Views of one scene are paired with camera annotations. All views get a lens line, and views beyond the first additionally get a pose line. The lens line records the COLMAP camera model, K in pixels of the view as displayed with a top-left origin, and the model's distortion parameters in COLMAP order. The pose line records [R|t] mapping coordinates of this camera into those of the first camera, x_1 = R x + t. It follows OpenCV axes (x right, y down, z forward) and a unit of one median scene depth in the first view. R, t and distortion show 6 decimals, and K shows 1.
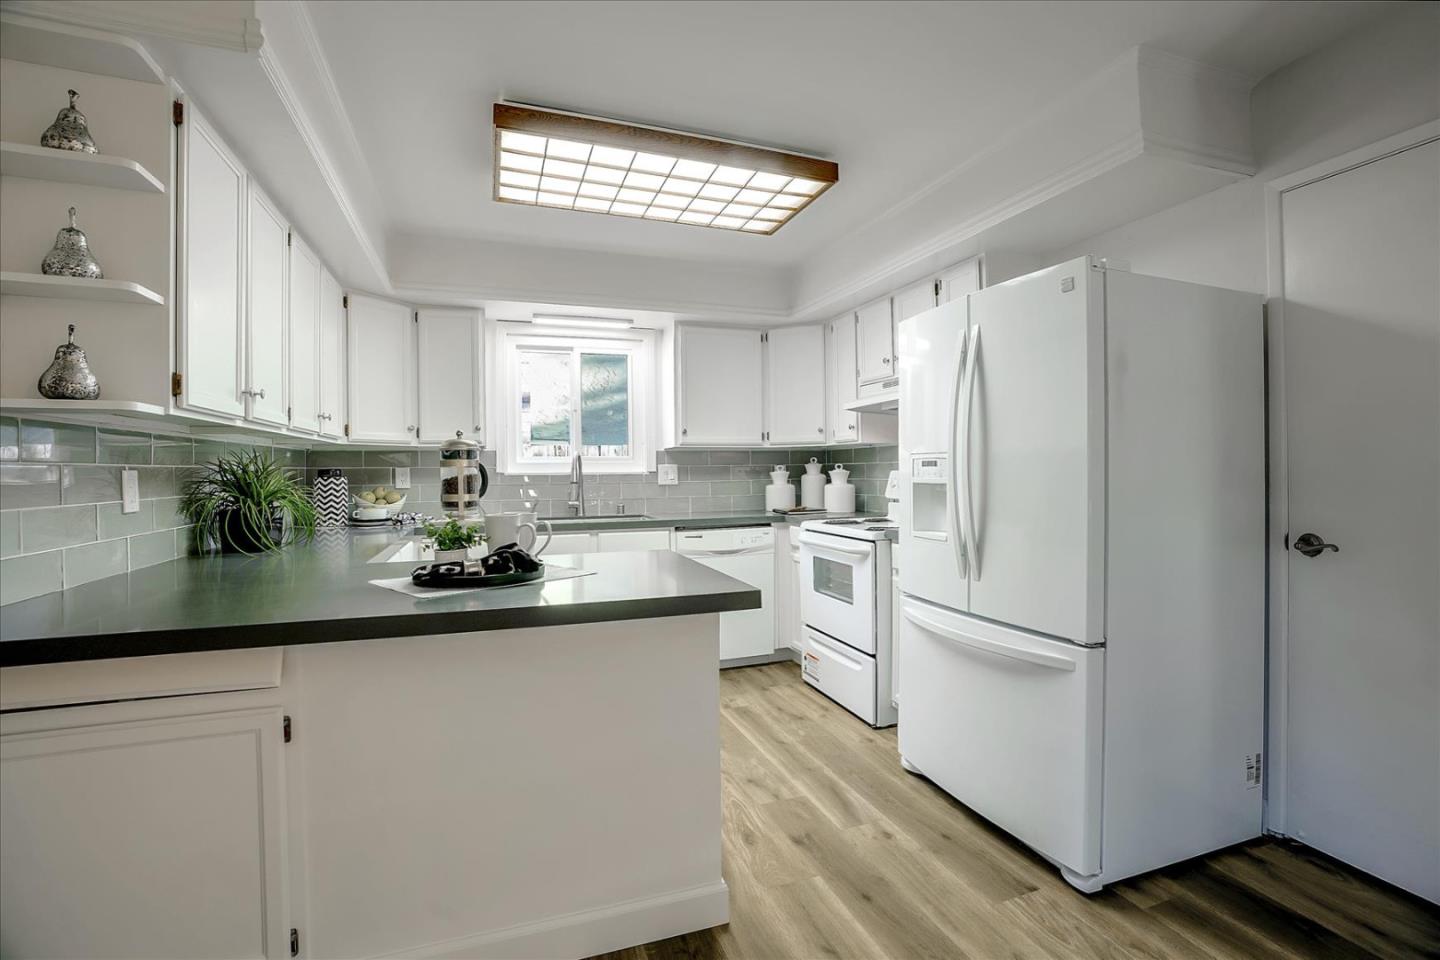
lens RADIAL K [[681.6, 0, 720.0], [0, 681.6, 480.0], [0, 0, 1]] dist [-0.048734, 0.000320]
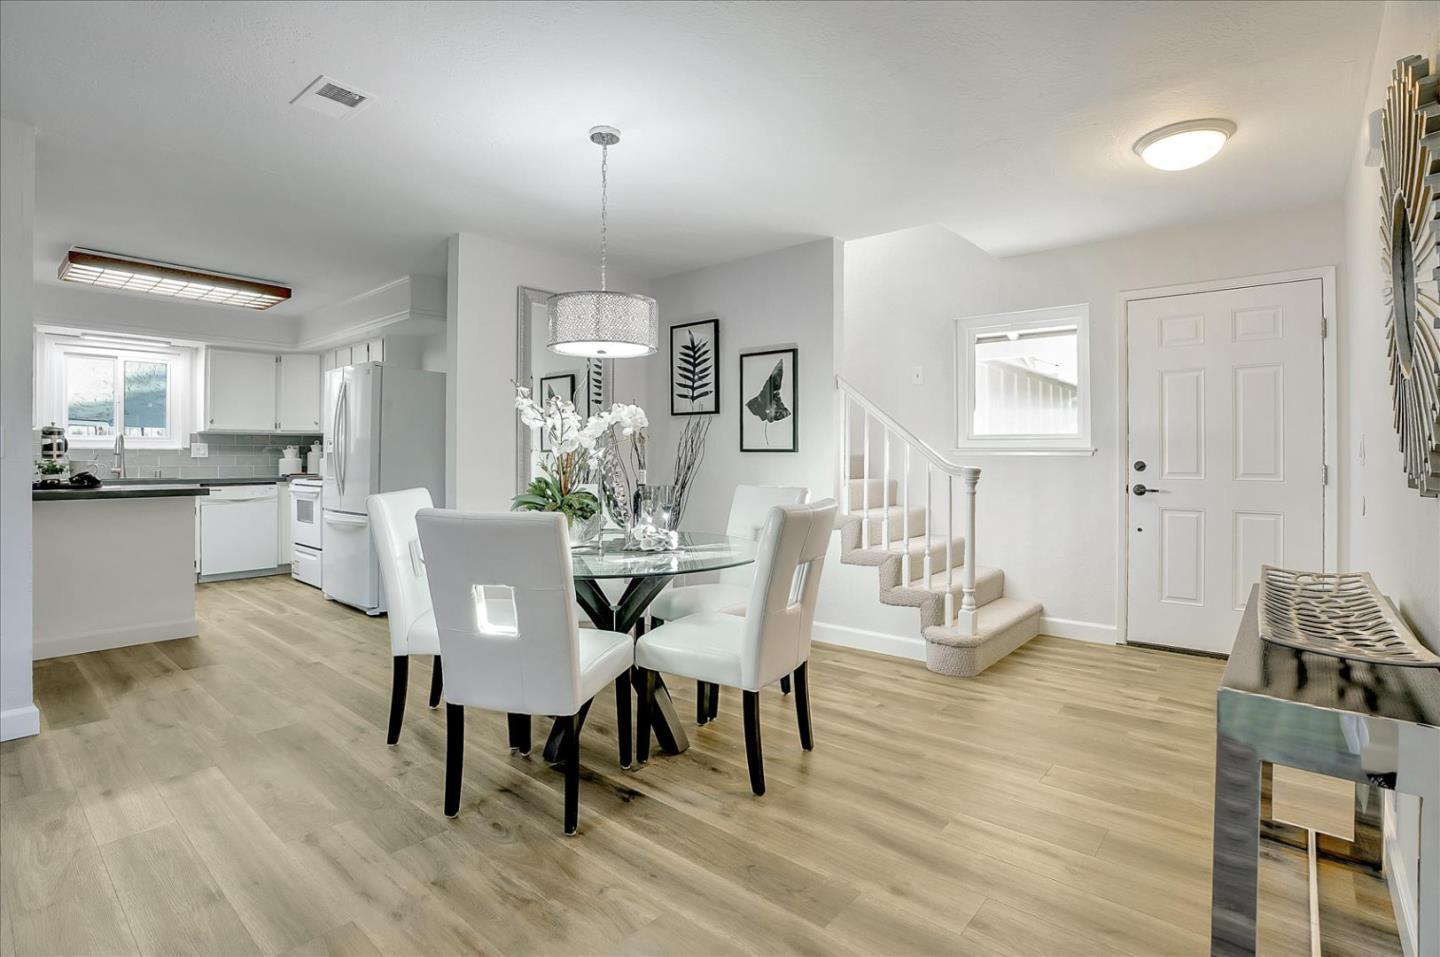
lens RADIAL K [[698.0, 0, 715.3], [0, 698.0, 464.3], [0, 0, 1]] dist [-0.026790, 0.000748]
pose [[0.871974, 0.007803, 0.489491, 0.180423], [-0.004099, 0.999954, -0.008638, 0.032842], [-0.489536, 0.005526, 0.871966, -0.877369]]
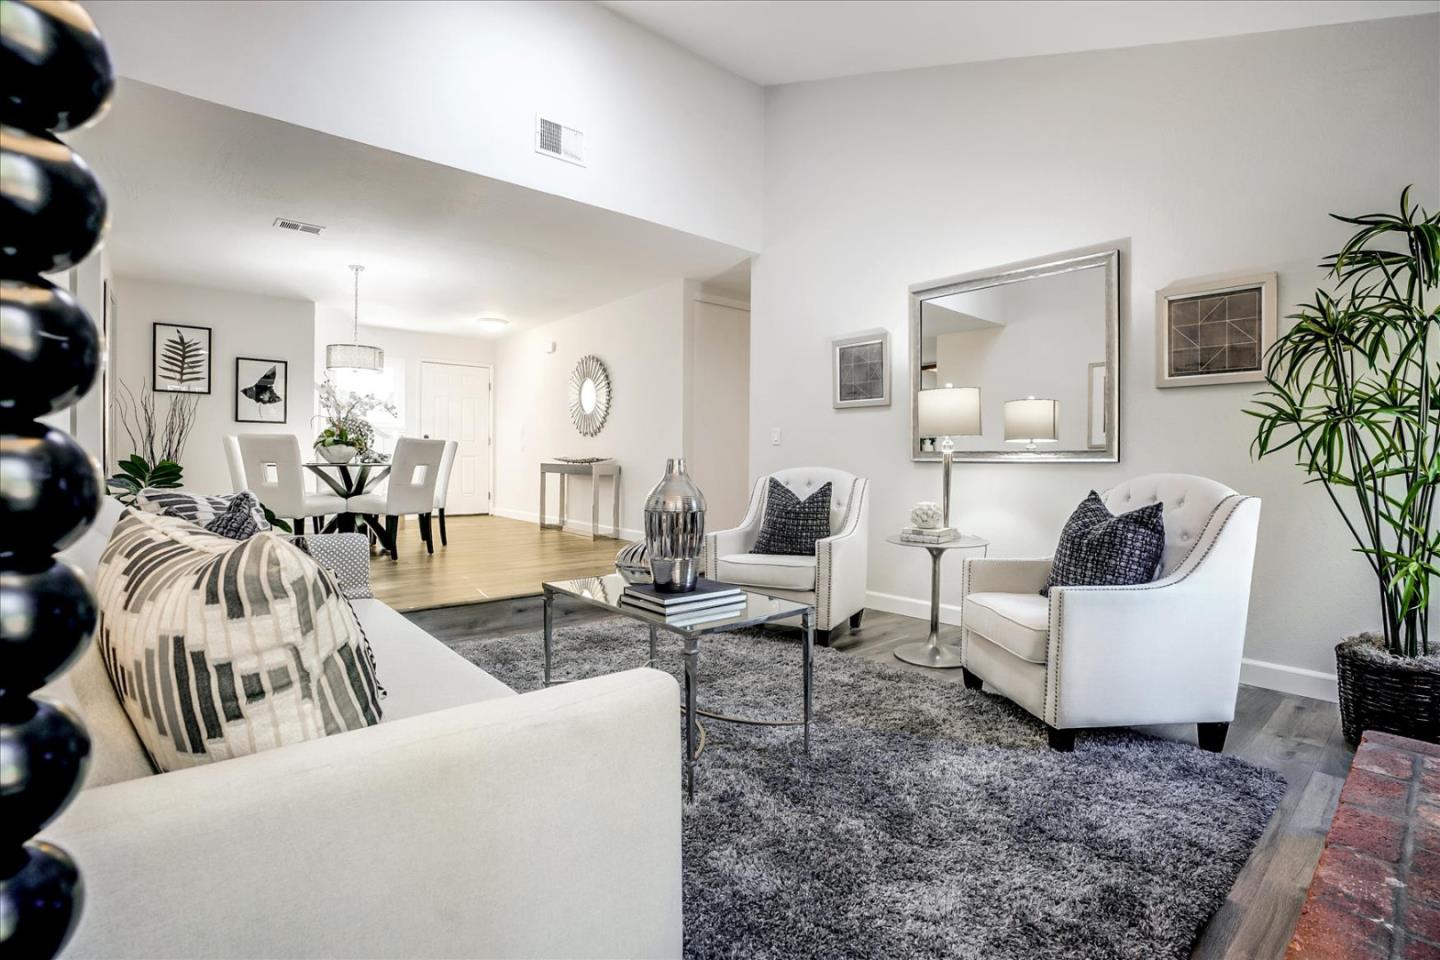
lens RADIAL K [[665.3, 0, 720.0], [0, 665.3, 480.0], [0, 0, 1]] dist [-0.041822, 0.000355]
pose [[-0.343441, -0.012449, 0.939092, -1.153707], [0.016679, 0.999674, 0.019352, 0.135780], [-0.939026, 0.022309, -0.343121, -0.458901]]
